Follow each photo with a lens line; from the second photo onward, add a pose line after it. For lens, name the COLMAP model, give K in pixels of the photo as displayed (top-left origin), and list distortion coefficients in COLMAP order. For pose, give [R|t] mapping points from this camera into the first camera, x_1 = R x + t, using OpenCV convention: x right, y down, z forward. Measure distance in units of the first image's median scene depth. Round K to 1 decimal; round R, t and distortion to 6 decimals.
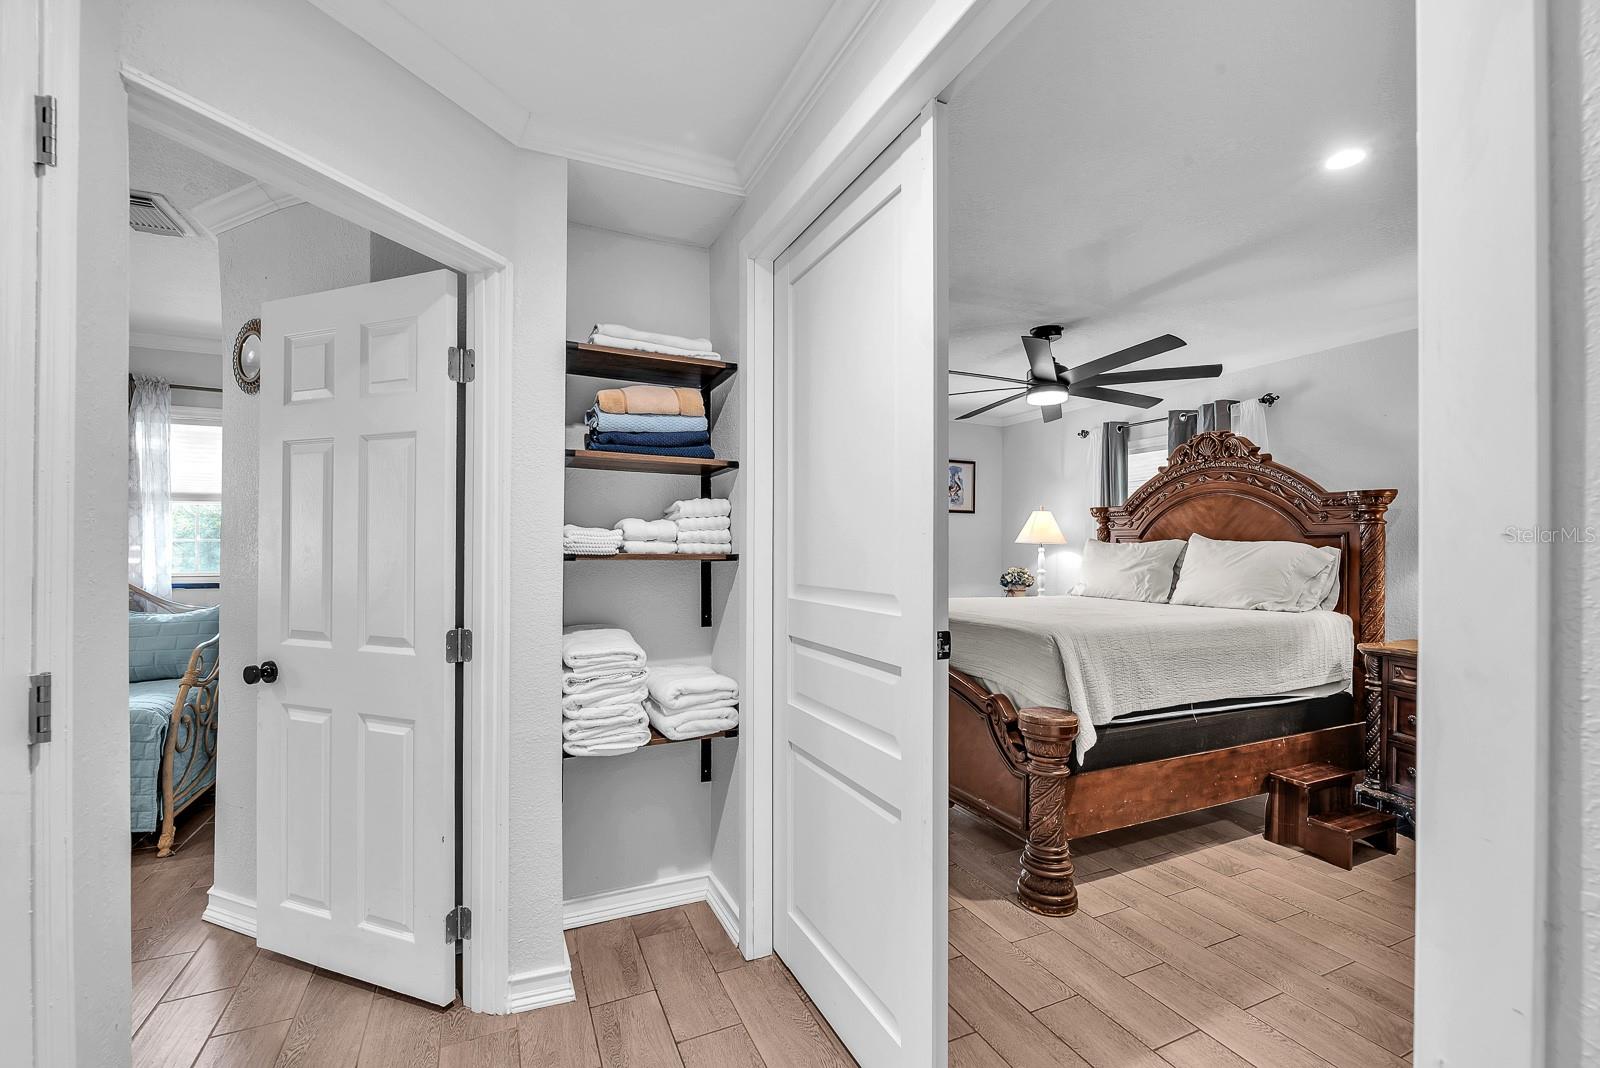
lens RADIAL K [[655.5, 0, 793.9], [0, 655.5, 550.2], [0, 0, 1]] dist [-0.003741, -0.000155]
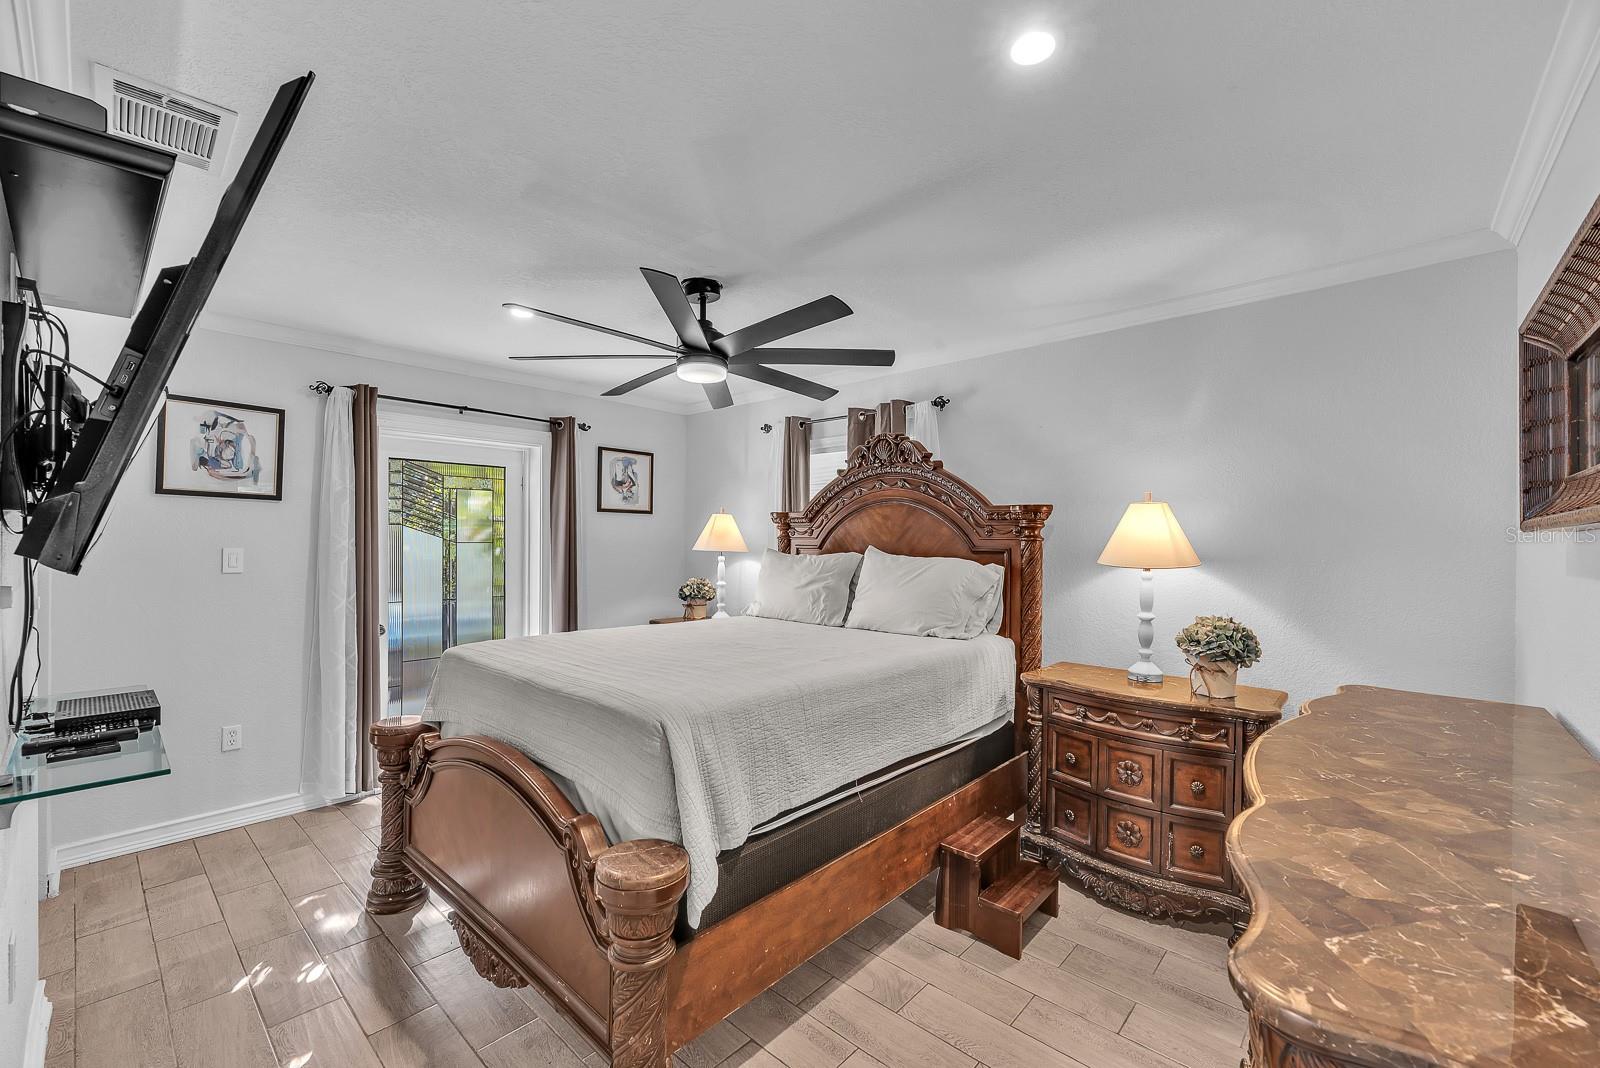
lens RADIAL K [[655.5, 0, 797.3], [0, 655.5, 539.0], [0, 0, 1]] dist [-0.003741, -0.000155]
pose [[0.915364, 0.006147, 0.402580, 0.217351], [-0.003886, 0.999972, -0.006434, -0.039022], [-0.402608, 0.004325, 0.915362, 0.300902]]
